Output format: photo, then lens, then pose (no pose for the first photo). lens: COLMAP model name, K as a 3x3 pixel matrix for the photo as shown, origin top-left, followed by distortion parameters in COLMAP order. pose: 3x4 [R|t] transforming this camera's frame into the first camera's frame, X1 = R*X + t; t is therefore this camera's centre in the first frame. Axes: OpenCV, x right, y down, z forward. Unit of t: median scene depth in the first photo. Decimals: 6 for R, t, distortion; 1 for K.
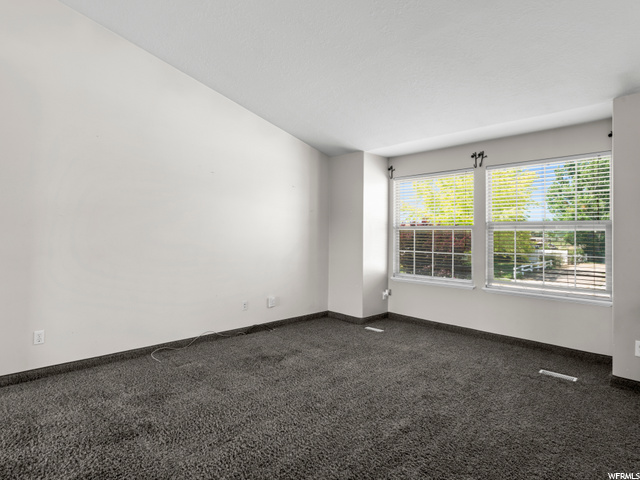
lens RADIAL K [[344.8, 0, 320.0], [0, 344.8, 240.0], [0, 0, 1]] dist [0.000836, -0.000103]
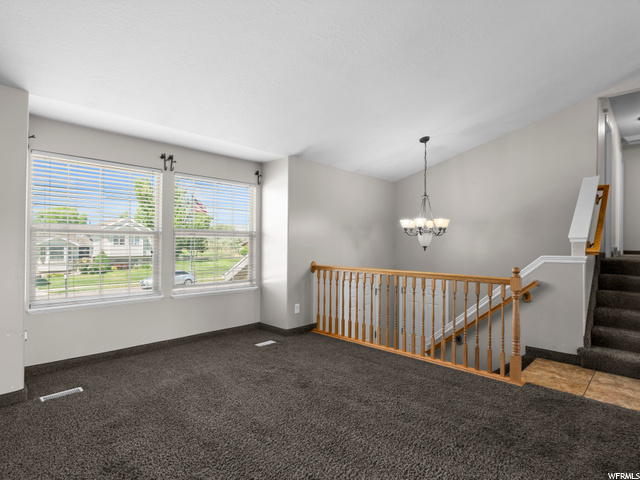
lens RADIAL K [[344.8, 0, 320.0], [0, 344.8, 240.0], [0, 0, 1]] dist [0.000836, -0.000103]
pose [[-0.046356, 0.001290, 0.998924, -0.579952], [-0.003680, 0.999992, -0.001462, -0.019657], [-0.998918, -0.003744, -0.046351, 0.692728]]
